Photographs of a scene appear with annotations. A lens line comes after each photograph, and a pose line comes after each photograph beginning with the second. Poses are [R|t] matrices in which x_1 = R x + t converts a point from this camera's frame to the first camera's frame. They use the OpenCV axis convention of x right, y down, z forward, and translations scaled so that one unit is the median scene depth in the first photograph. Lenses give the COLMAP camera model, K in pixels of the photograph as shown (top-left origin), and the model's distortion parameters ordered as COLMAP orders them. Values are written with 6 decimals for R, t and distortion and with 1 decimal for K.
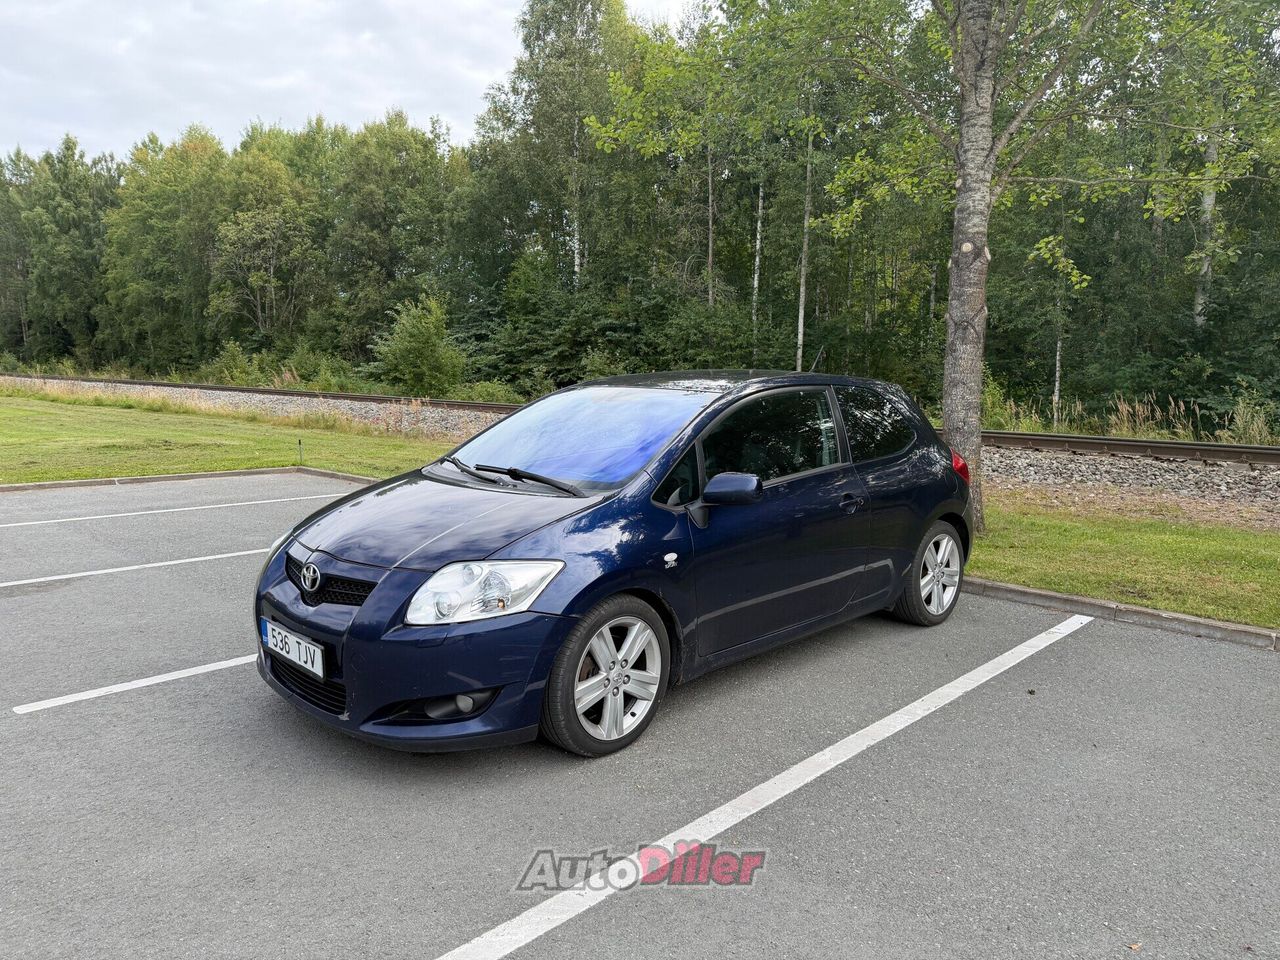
lens RADIAL K [[905.3, 0, 638.9], [0, 905.3, 485.5], [0, 0, 1]] dist [0.015849, -0.031763]
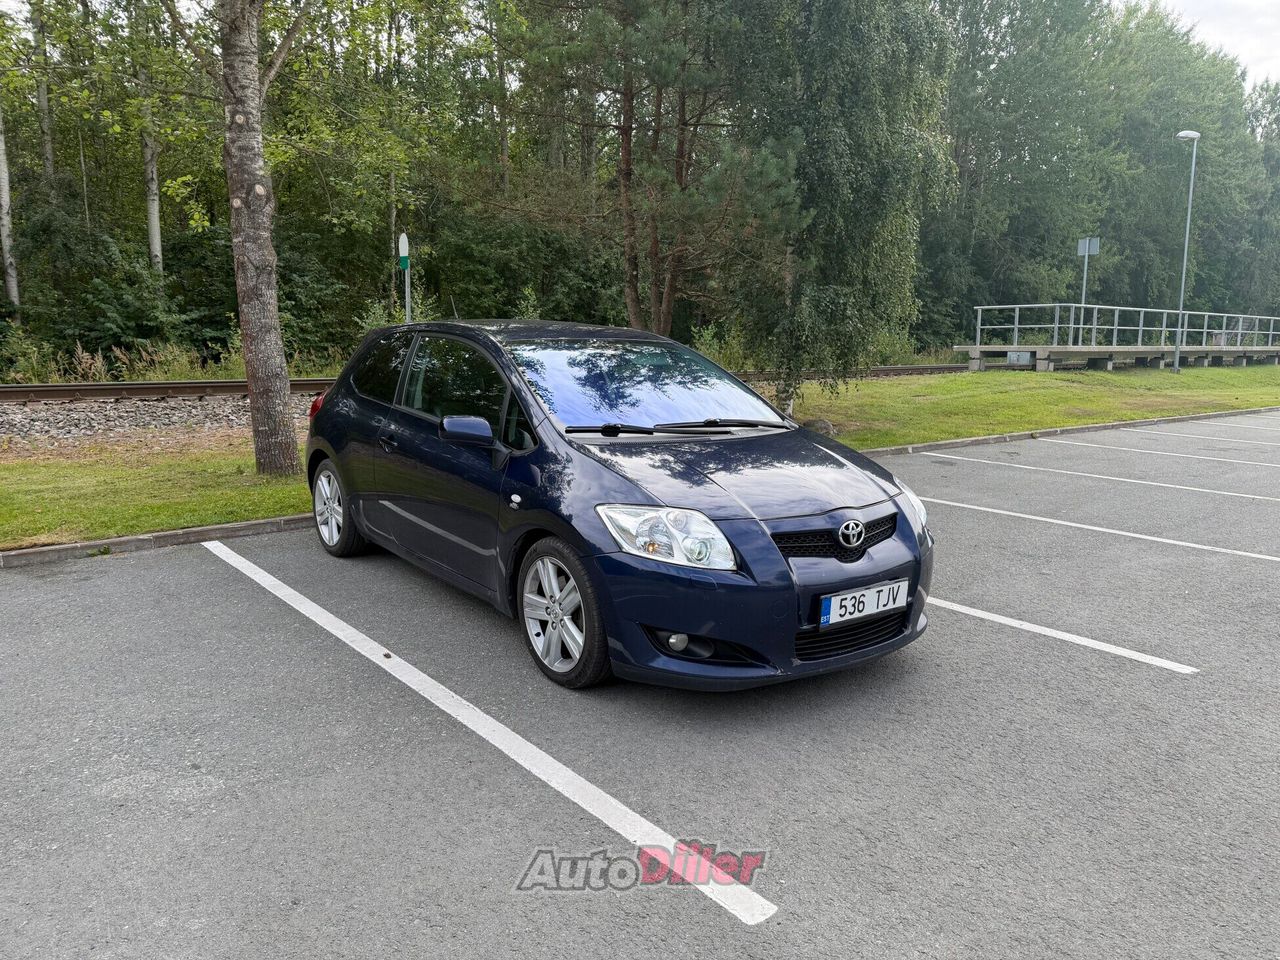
lens RADIAL K [[905.3, 0, 645.9], [0, 905.3, 487.2], [0, 0, 1]] dist [0.015849, -0.031763]
pose [[0.091628, -0.171015, 0.980999, -0.105940], [0.100606, 0.981692, 0.161739, -0.010707], [-0.990698, 0.083875, 0.107155, 0.086333]]
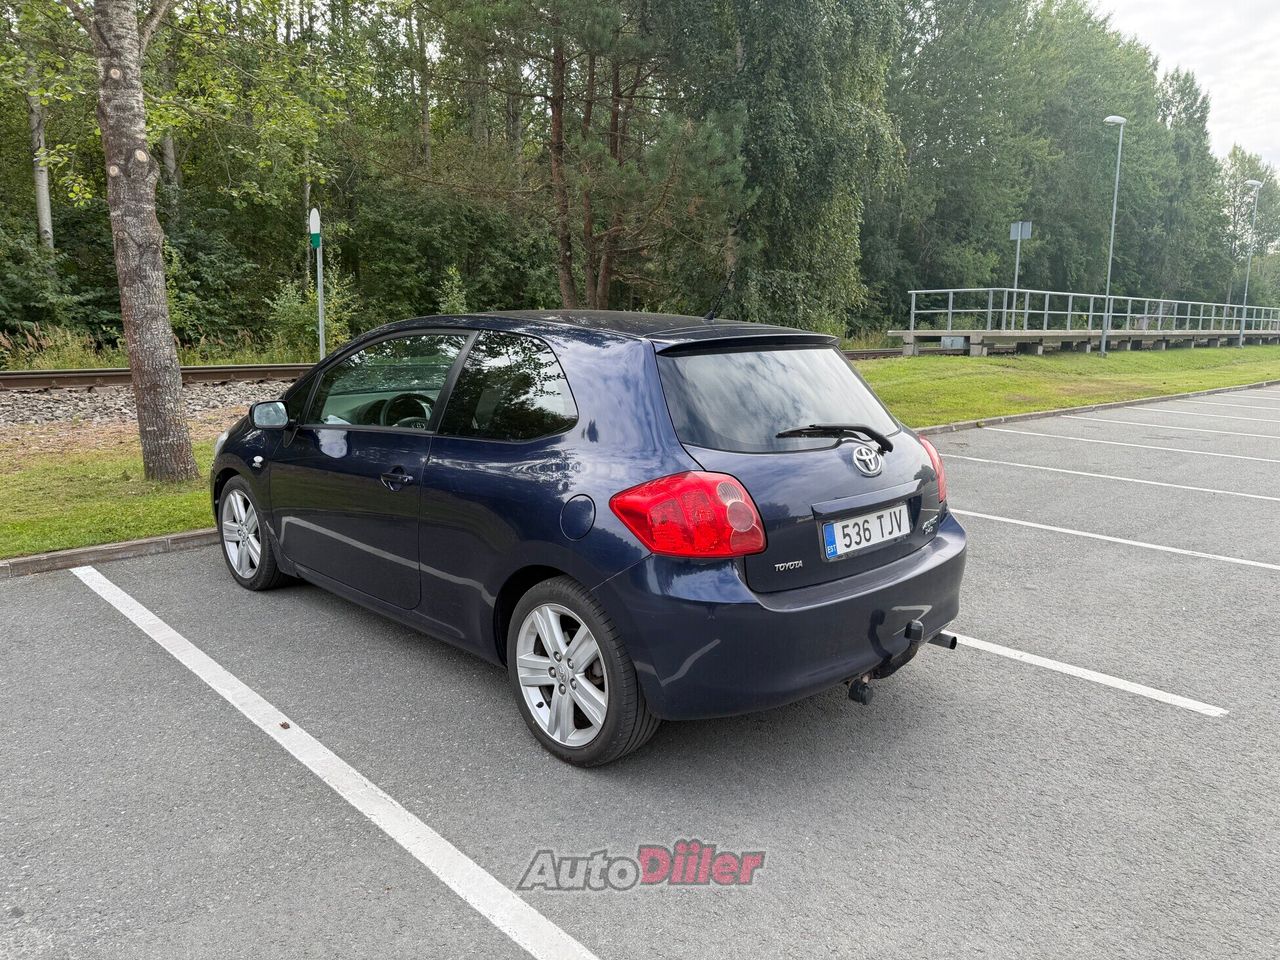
lens RADIAL K [[905.3, 0, 644.4], [0, 905.3, 485.0], [0, 0, 1]] dist [0.015849, -0.031763]
pose [[0.014874, -0.188957, 0.981873, -0.091109], [0.097855, 0.977543, 0.186641, -0.012127], [-0.995090, 0.093305, 0.033030, 0.089624]]
